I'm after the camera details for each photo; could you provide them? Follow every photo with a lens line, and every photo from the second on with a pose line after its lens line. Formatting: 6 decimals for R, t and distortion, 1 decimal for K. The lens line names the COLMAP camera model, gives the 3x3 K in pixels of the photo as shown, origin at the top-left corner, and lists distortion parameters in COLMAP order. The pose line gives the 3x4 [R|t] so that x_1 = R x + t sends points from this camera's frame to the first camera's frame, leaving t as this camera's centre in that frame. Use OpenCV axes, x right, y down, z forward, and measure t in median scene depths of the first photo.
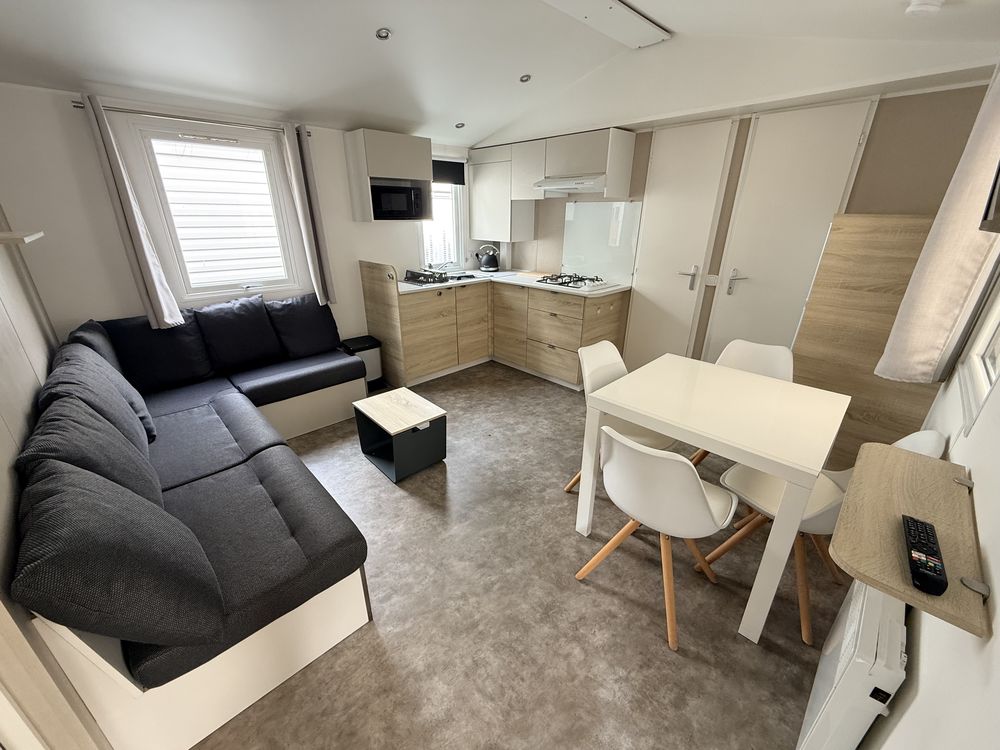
lens RADIAL K [[395.4, 0, 500.0], [0, 395.4, 375.0], [0, 0, 1]] dist [-0.000630, 0.000044]
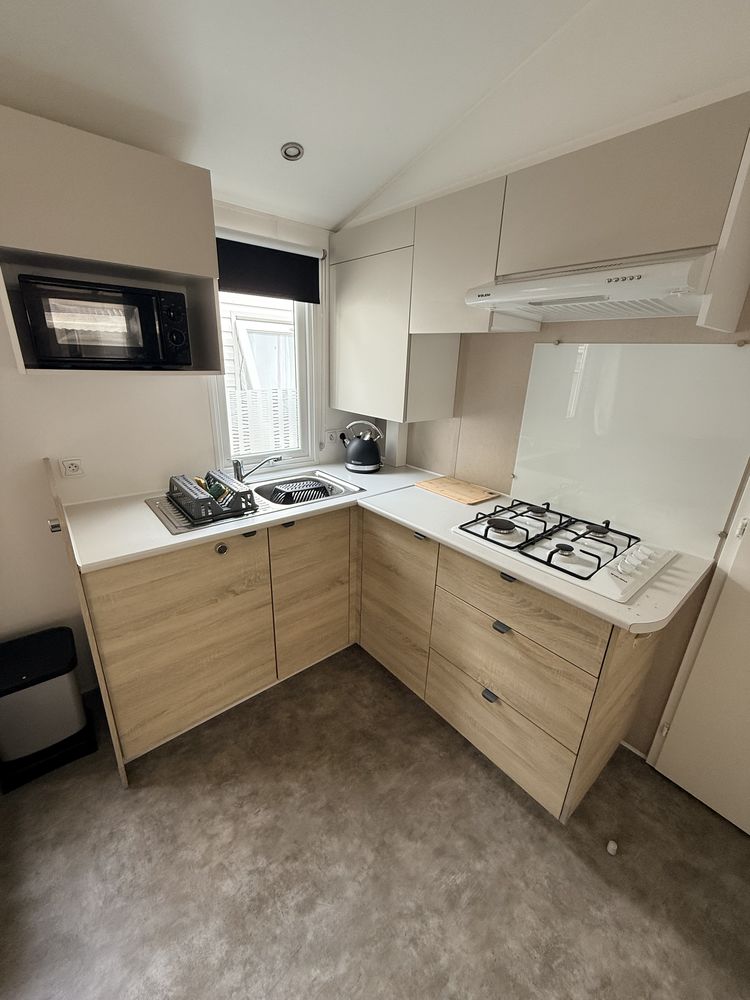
lens RADIAL K [[398.3, 0, 377.3], [0, 398.3, 494.4], [0, 0, 1]] dist [0.000598, 0.000245]
pose [[0.996890, 0.052941, -0.058369, 0.027109], [-0.056214, 0.996852, -0.055920, -0.227236], [0.055225, 0.059028, 0.996728, 0.542360]]
